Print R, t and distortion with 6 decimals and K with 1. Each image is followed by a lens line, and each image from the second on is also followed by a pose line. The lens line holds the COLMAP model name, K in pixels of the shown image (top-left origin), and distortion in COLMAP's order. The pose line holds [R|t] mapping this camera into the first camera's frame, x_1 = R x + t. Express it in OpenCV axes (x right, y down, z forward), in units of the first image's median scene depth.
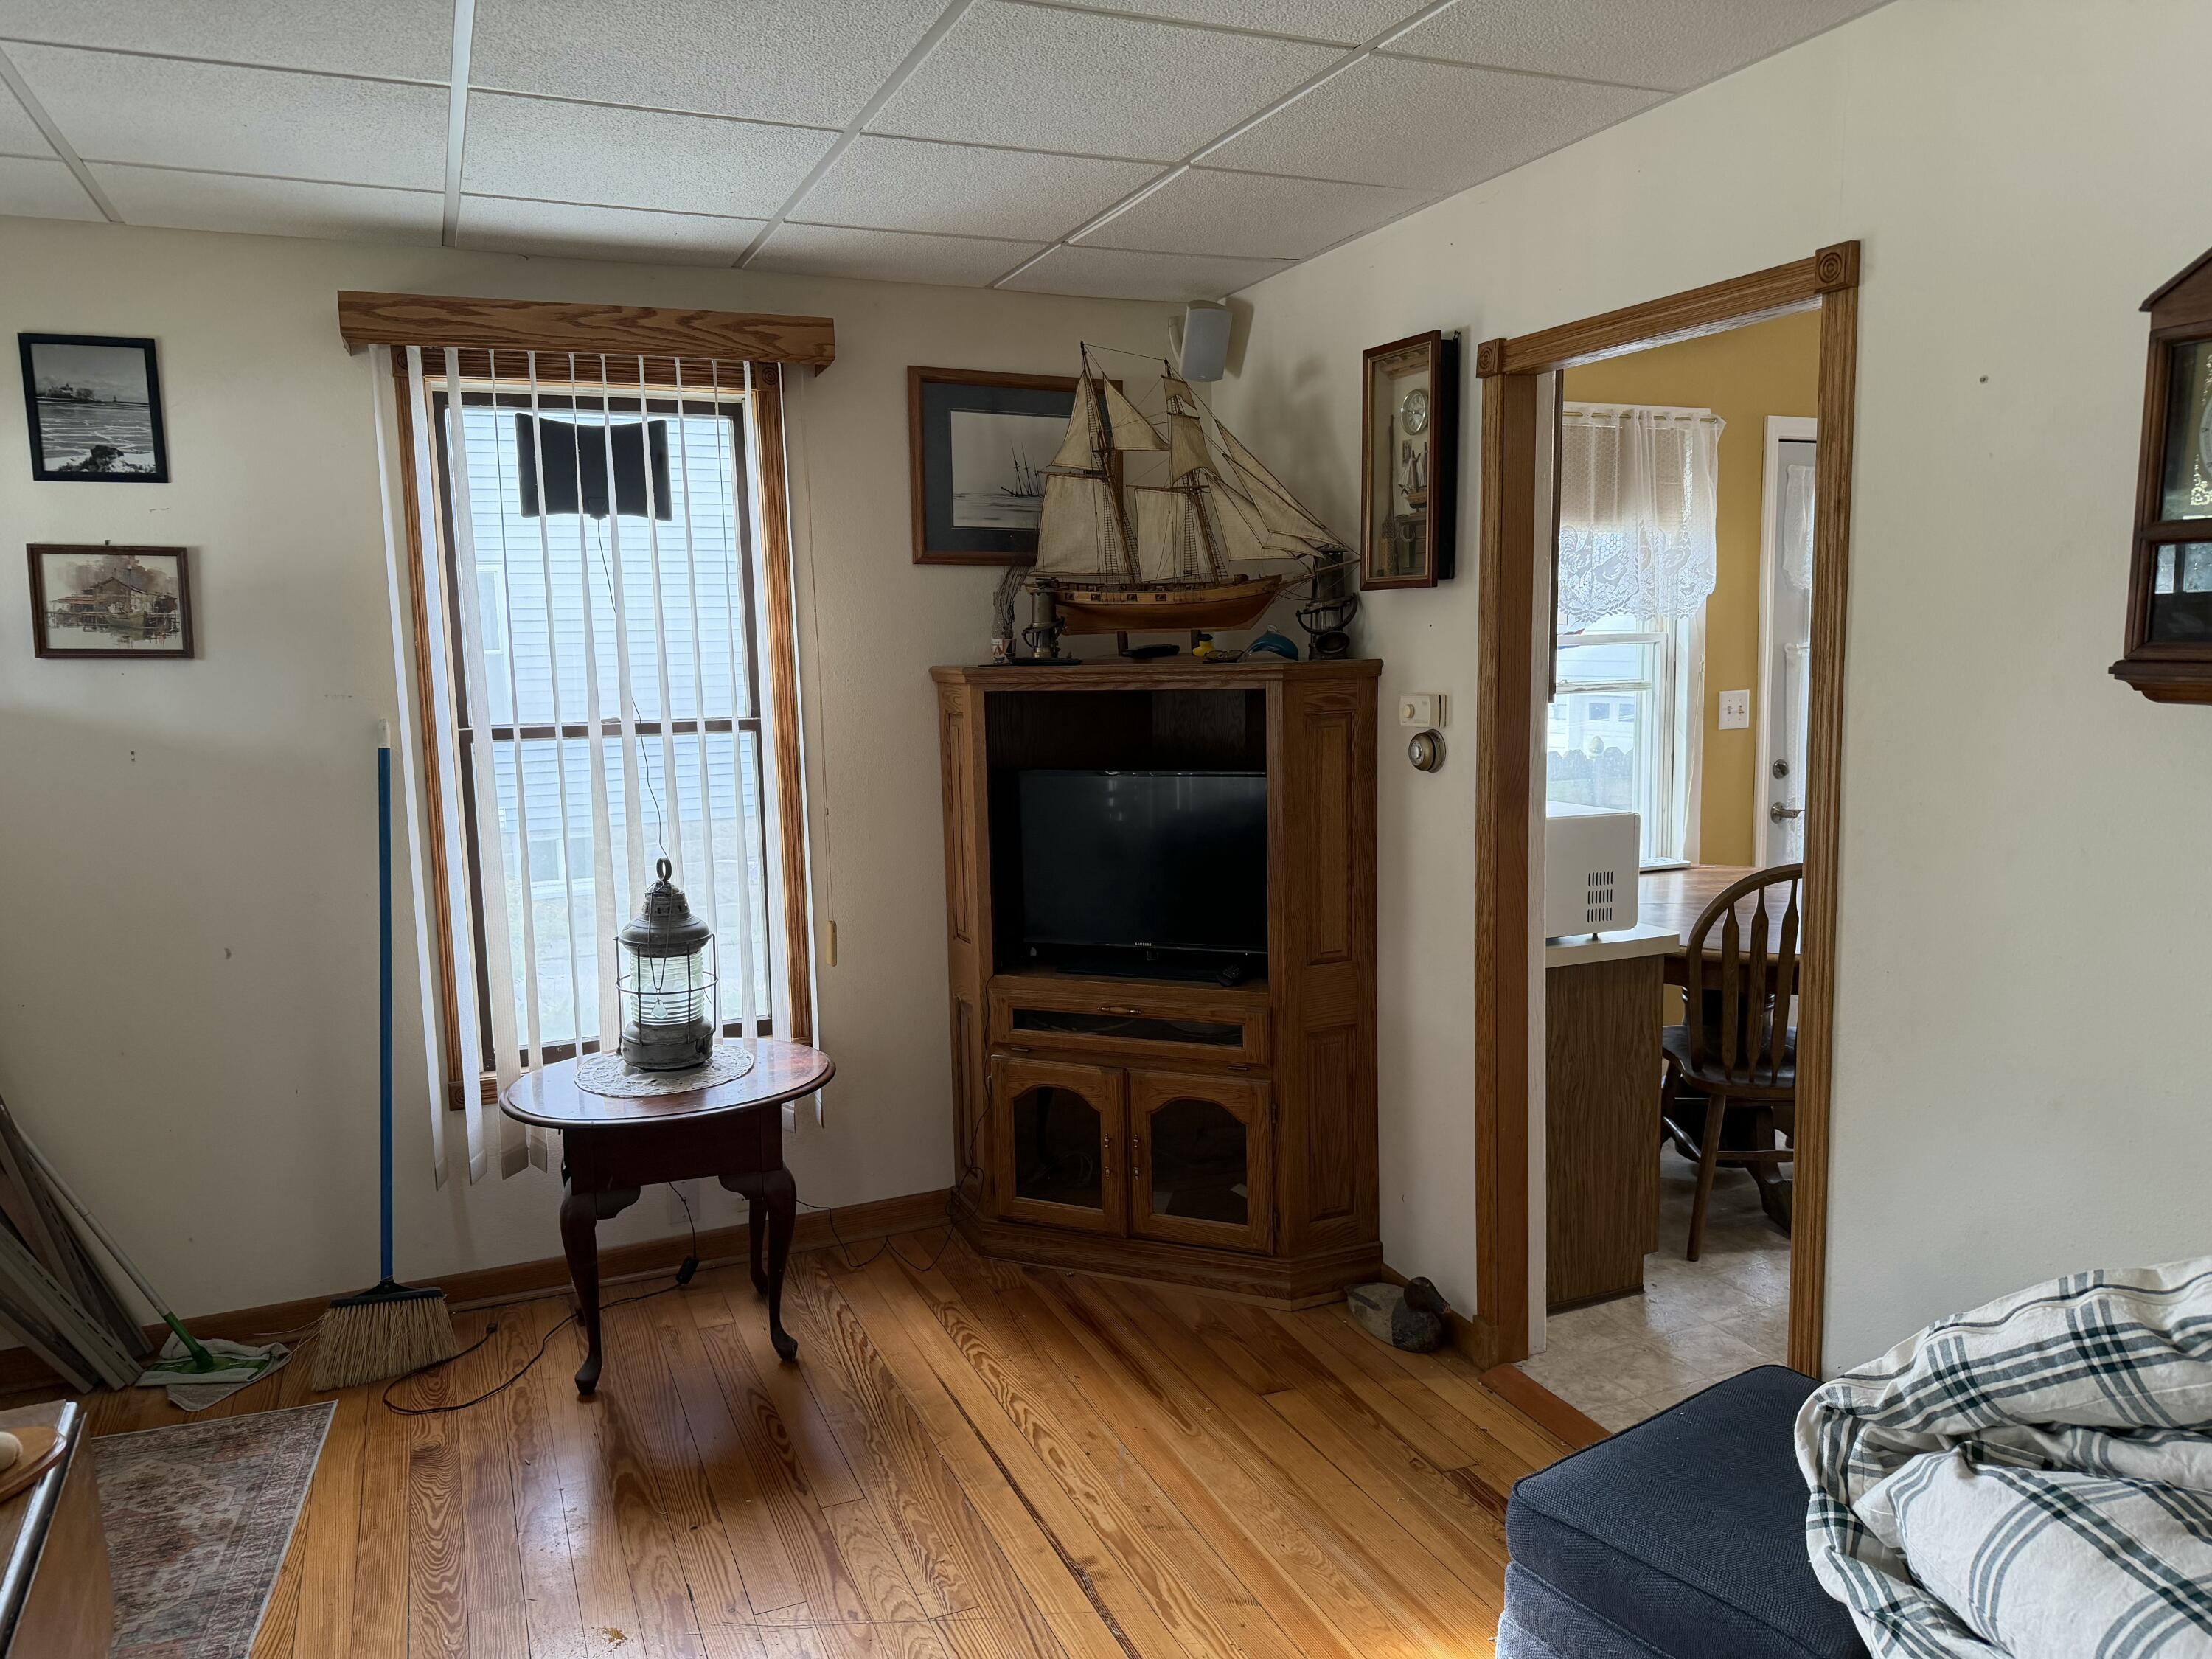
lens RADIAL K [[1552.8, 0, 1106.0], [0, 1552.8, 829.5], [0, 0, 1]] dist [0.108091, -0.142247]
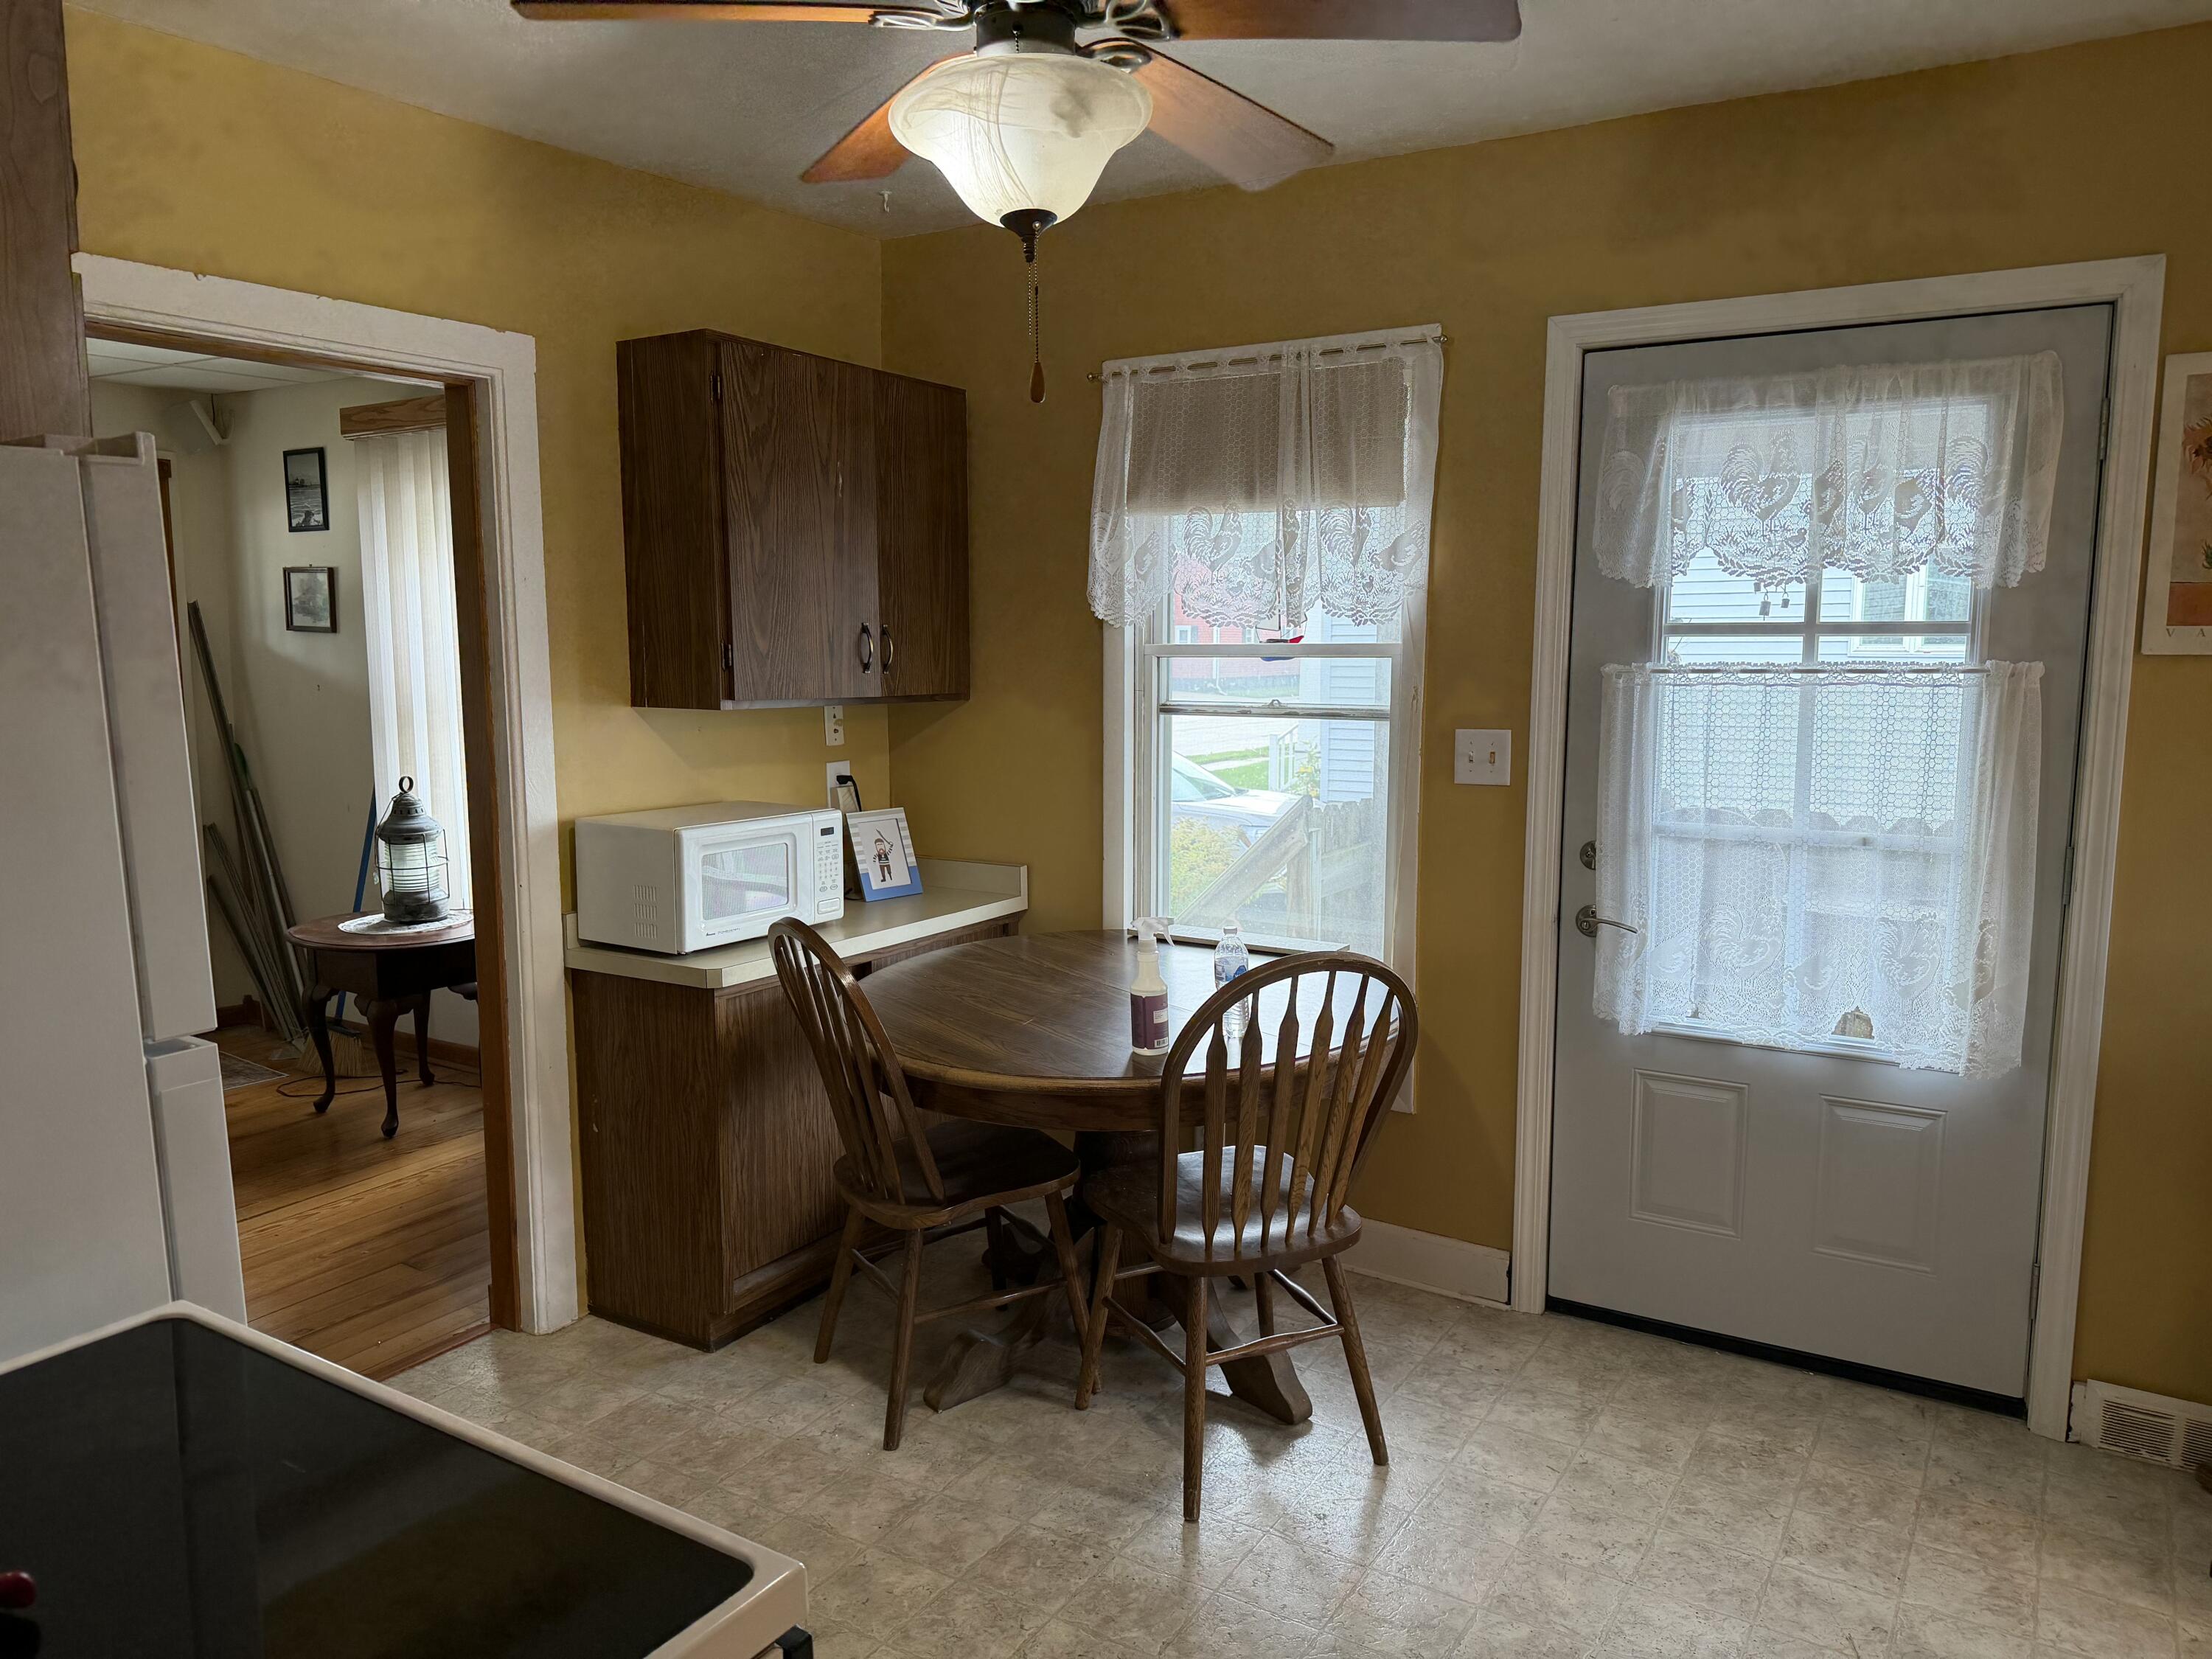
lens RADIAL K [[1552.8, 0, 1106.0], [0, 1552.8, 829.5], [0, 0, 1]] dist [0.108091, -0.142247]
pose [[0.561191, 0.124726, -0.818235, 1.327984], [-0.110868, 0.991000, 0.075021, -0.118677], [0.820227, 0.048615, 0.569968, 0.724685]]
